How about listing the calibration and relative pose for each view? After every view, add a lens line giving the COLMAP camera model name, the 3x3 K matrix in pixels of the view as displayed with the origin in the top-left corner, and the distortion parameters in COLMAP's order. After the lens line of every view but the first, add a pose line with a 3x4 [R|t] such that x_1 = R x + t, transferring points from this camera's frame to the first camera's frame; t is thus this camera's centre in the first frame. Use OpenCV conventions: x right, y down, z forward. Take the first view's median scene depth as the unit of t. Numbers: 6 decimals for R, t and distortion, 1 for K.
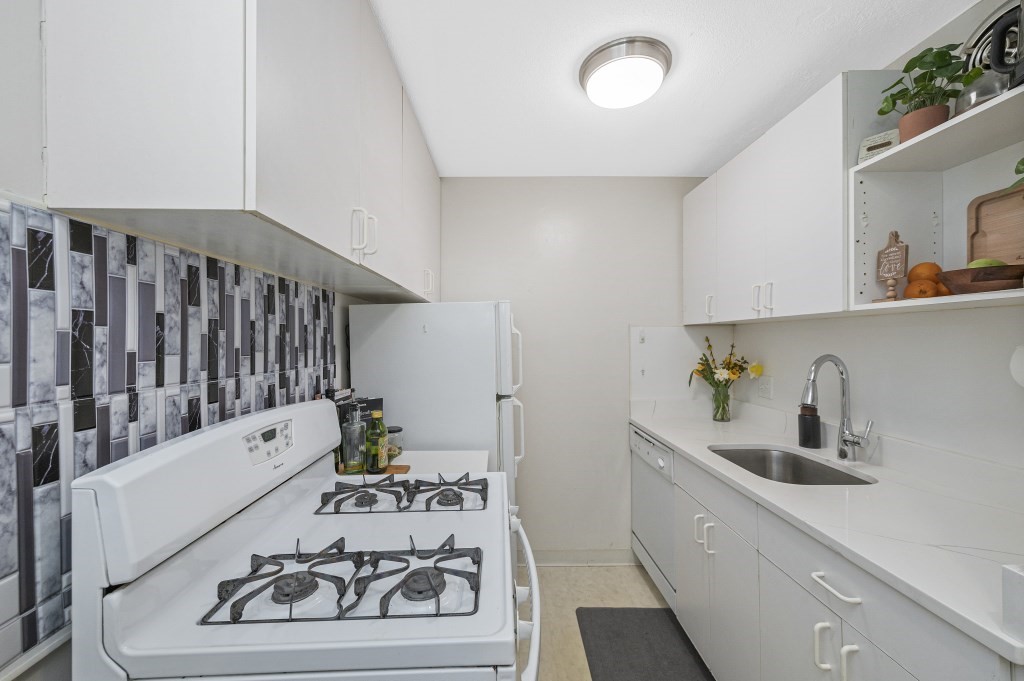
lens RADIAL K [[397.8, 0, 513.7], [0, 397.8, 335.4], [0, 0, 1]] dist [0.002774, 0.000331]
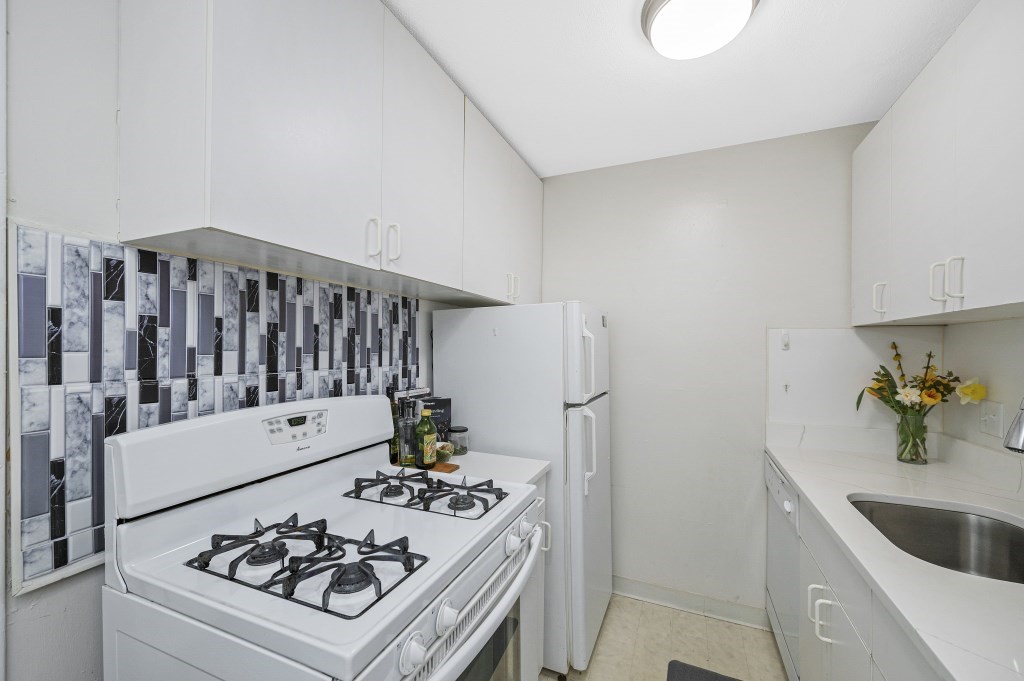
lens RADIAL K [[402.1, 0, 526.5], [0, 402.1, 345.3], [0, 0, 1]] dist [-0.001111, -0.000134]
pose [[0.912968, 0.005583, -0.407992, 0.333739], [-0.003815, 0.999979, 0.005148, 0.013708], [0.408013, -0.003144, 0.912971, 0.138929]]
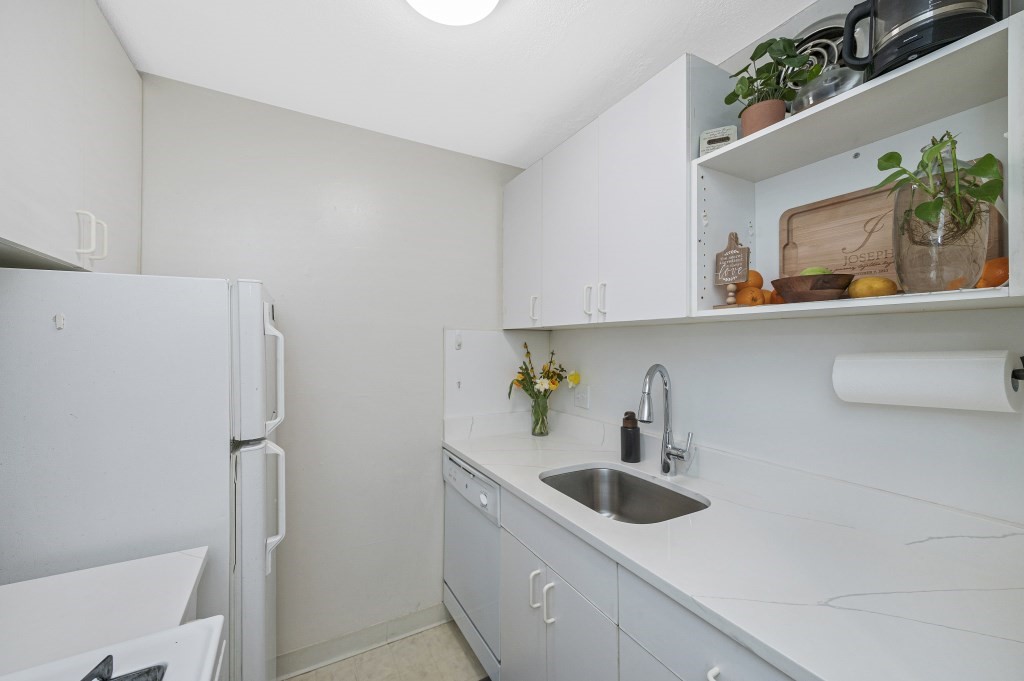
lens RADIAL K [[395.1, 0, 505.8], [0, 395.1, 336.1], [0, 0, 1]] dist [0.007899, -0.000109]
pose [[0.891520, 0.017197, 0.452655, 0.063278], [-0.013712, 0.999846, -0.010979, -0.002977], [-0.452774, 0.003581, 0.891618, 0.392861]]
